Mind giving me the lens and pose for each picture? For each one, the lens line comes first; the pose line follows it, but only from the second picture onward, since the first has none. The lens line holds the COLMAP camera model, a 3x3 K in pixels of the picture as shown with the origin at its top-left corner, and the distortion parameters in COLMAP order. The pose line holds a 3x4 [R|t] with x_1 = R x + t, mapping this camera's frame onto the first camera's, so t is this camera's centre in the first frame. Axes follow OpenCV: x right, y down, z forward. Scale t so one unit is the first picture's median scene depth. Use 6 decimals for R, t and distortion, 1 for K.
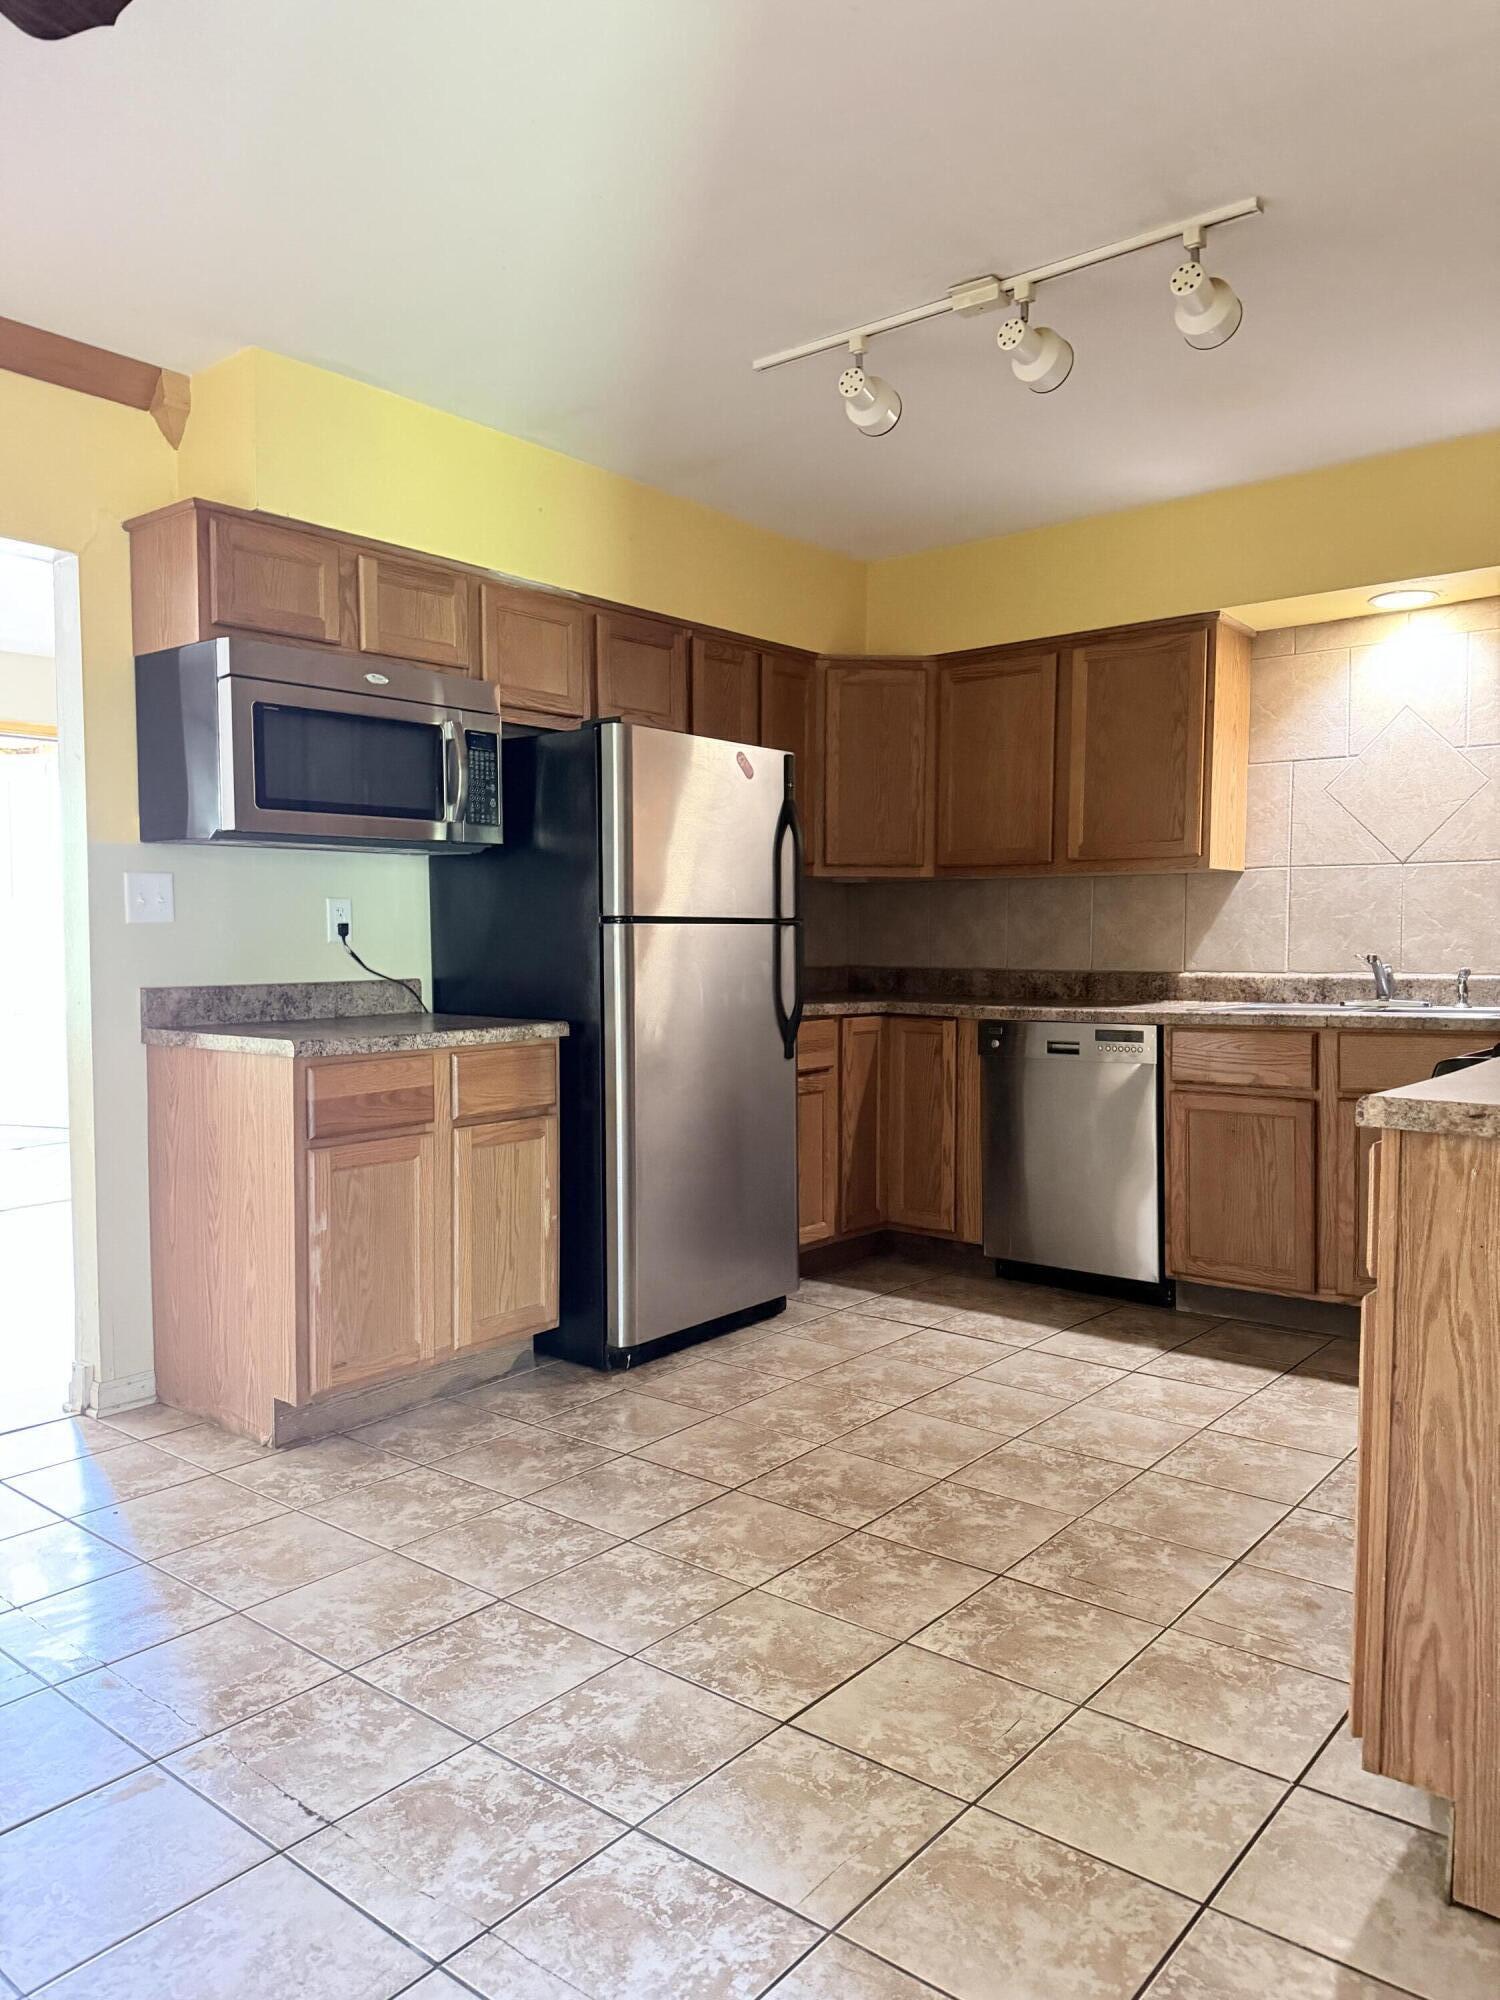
lens RADIAL K [[1401.8, 0, 760.6], [0, 1401.8, 1004.8], [0, 0, 1]] dist [0.057289, -0.041137]
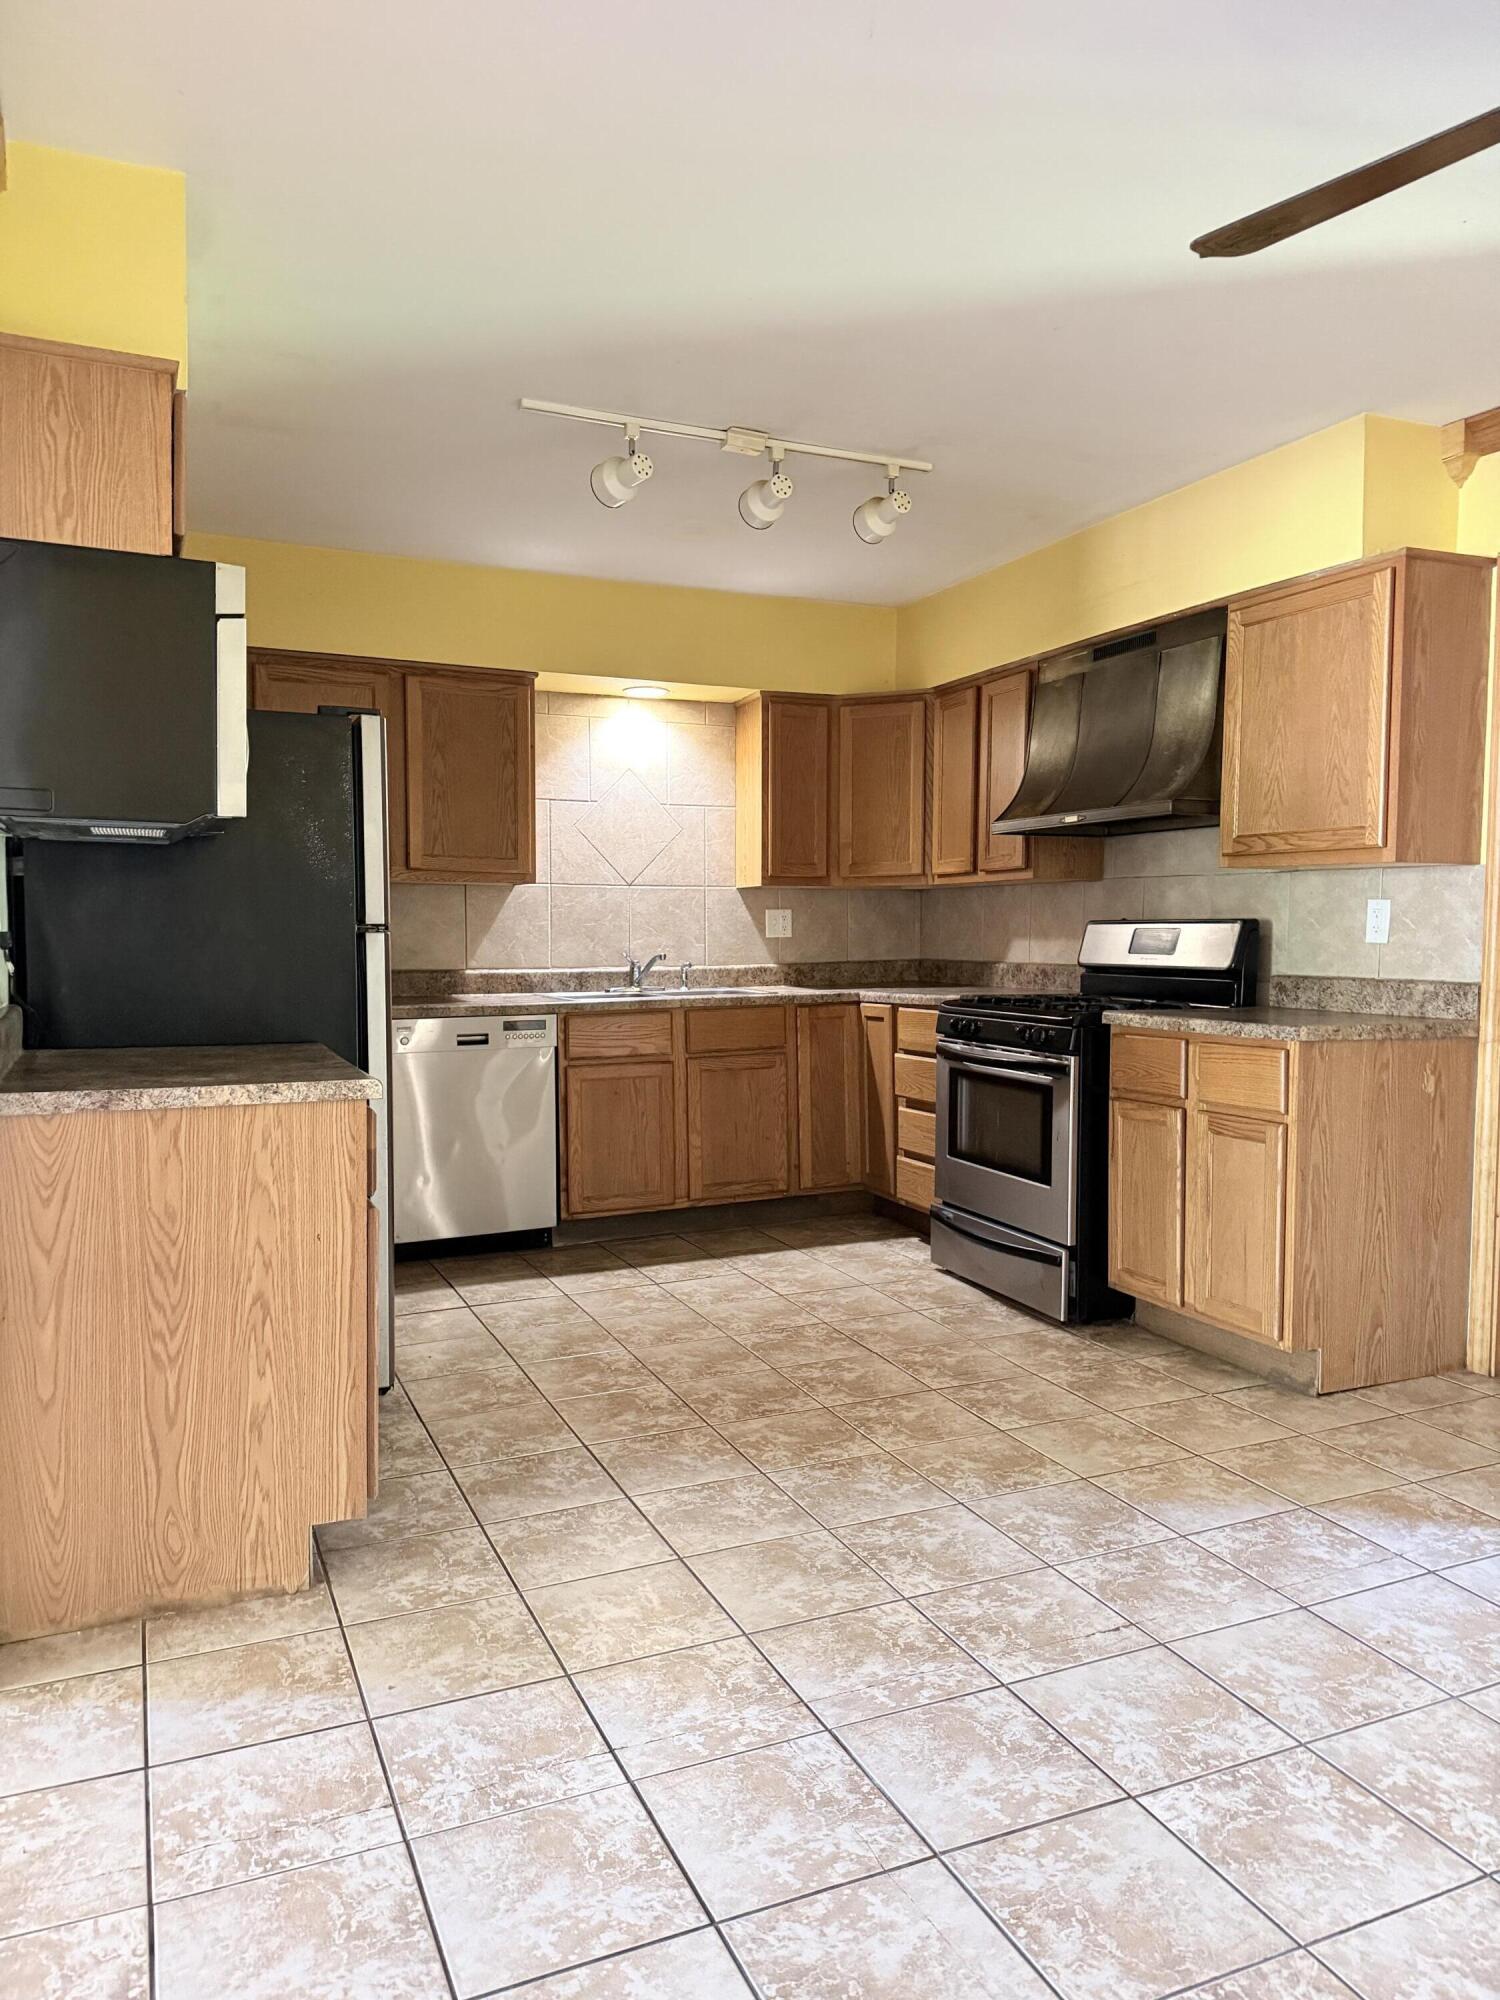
lens RADIAL K [[1361.9, 0, 755.3], [0, 1361.9, 1008.3], [0, 0, 1]] dist [0.124179, -0.221236]
pose [[0.458695, -0.050959, 0.887131, -0.798598], [0.039311, 0.998541, 0.037032, -0.031726], [-0.887724, 0.017888, 0.460029, 0.356085]]
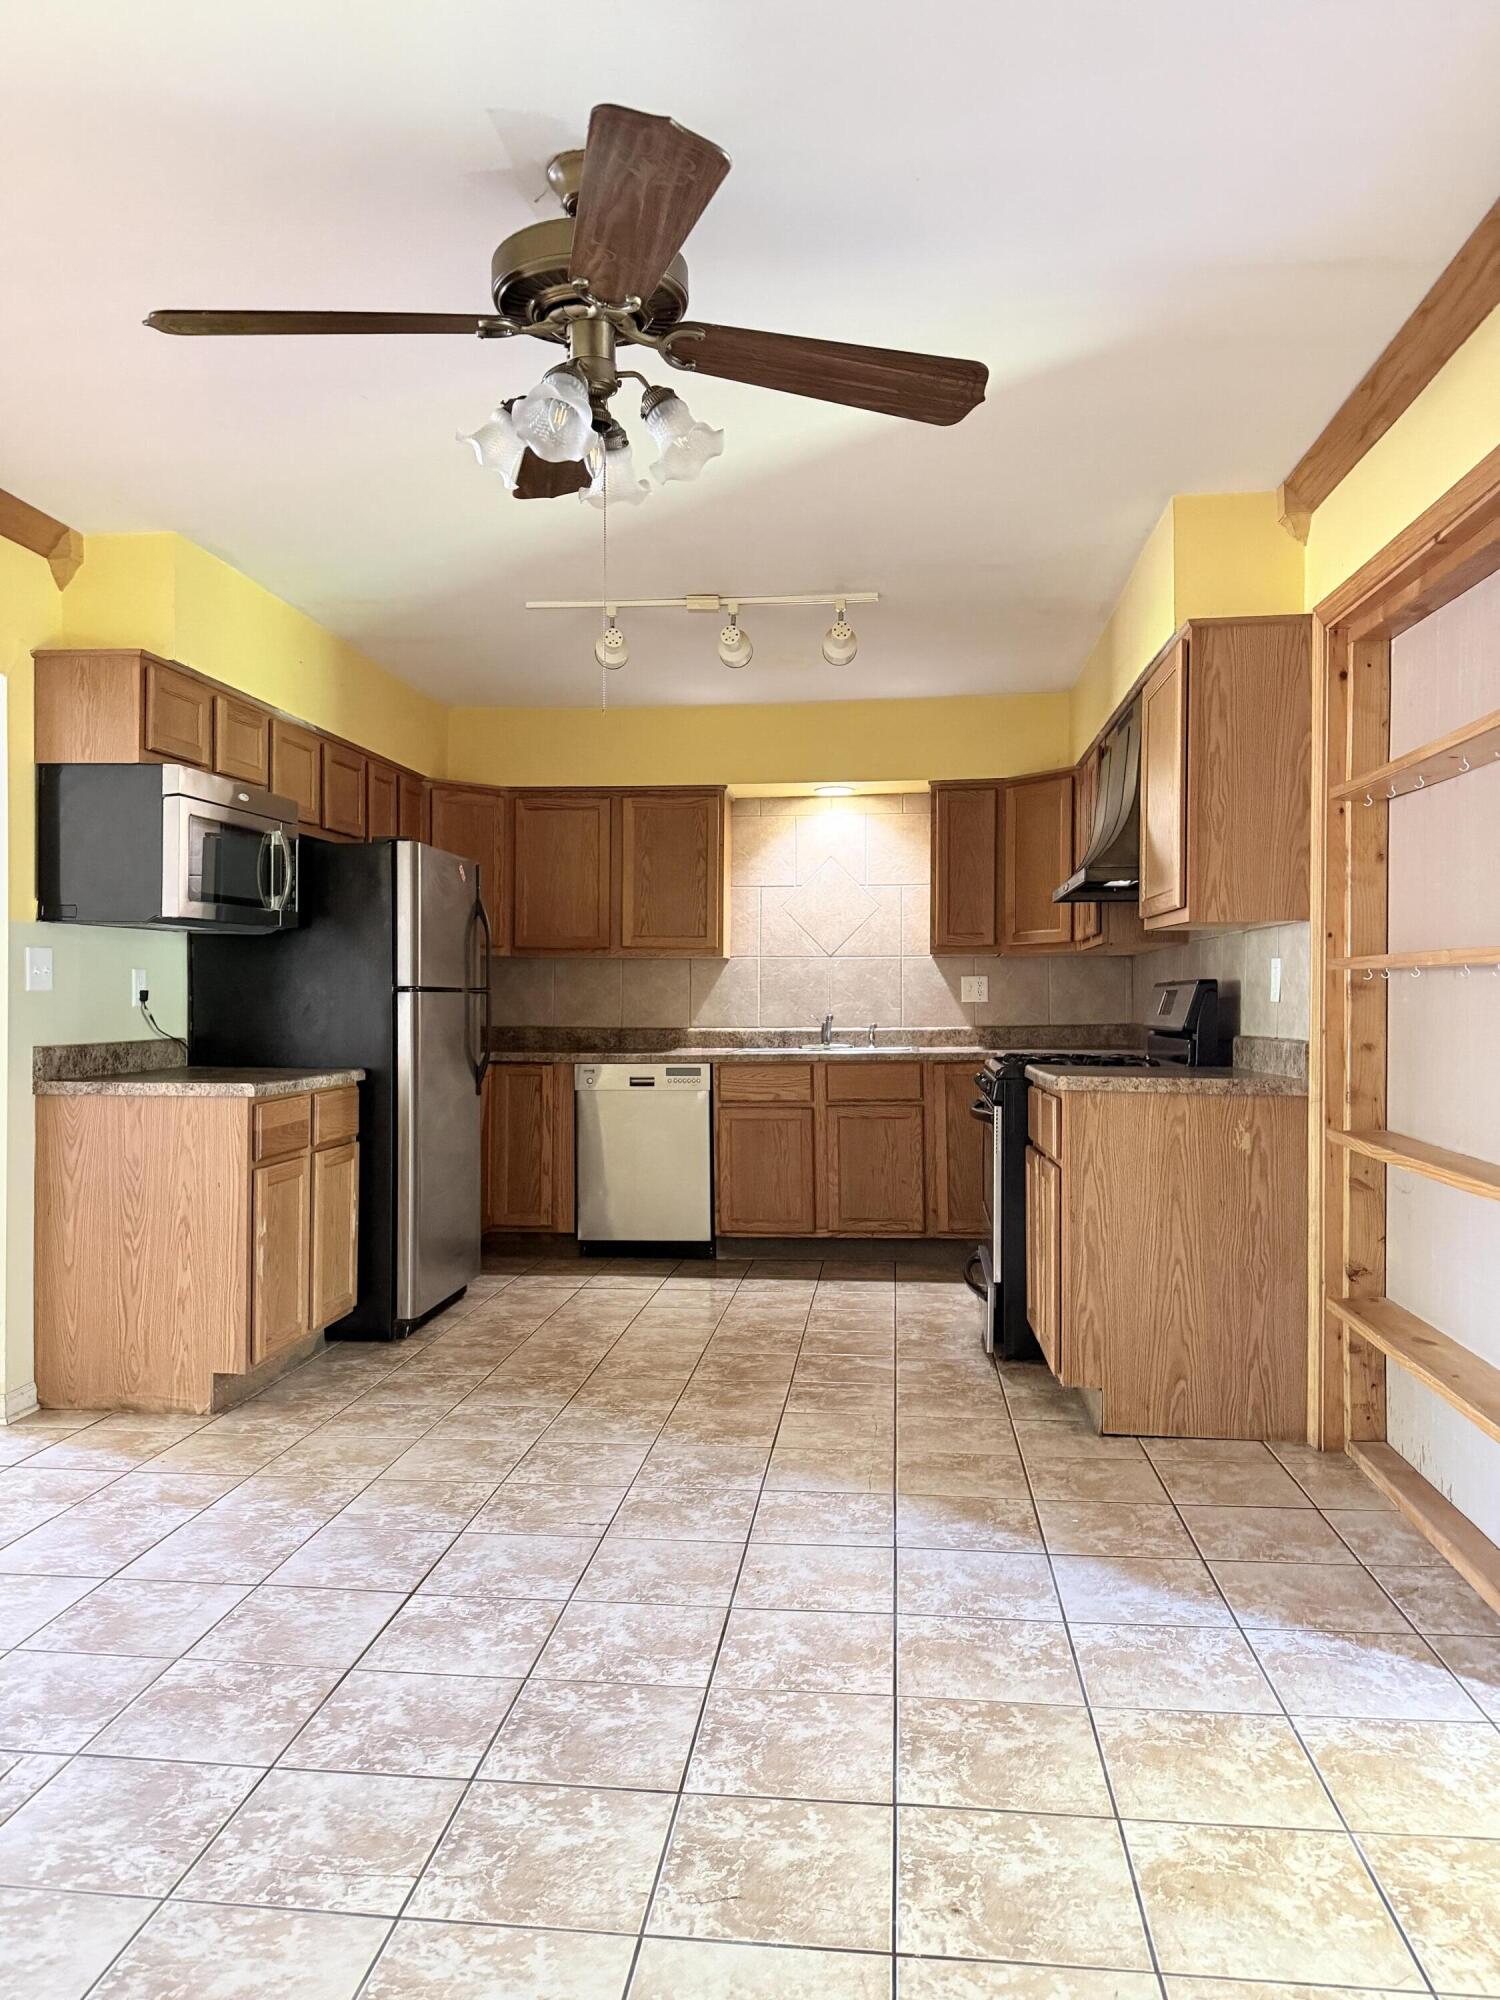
lens RADIAL K [[1361.9, 0, 755.3], [0, 1361.9, 1008.3], [0, 0, 1]] dist [0.124179, -0.221236]
pose [[0.836210, 0.000186, 0.548409, -0.535667], [0.022926, 0.999114, -0.035296, 0.009880], [-0.547930, 0.042088, 0.835465, -0.254338]]
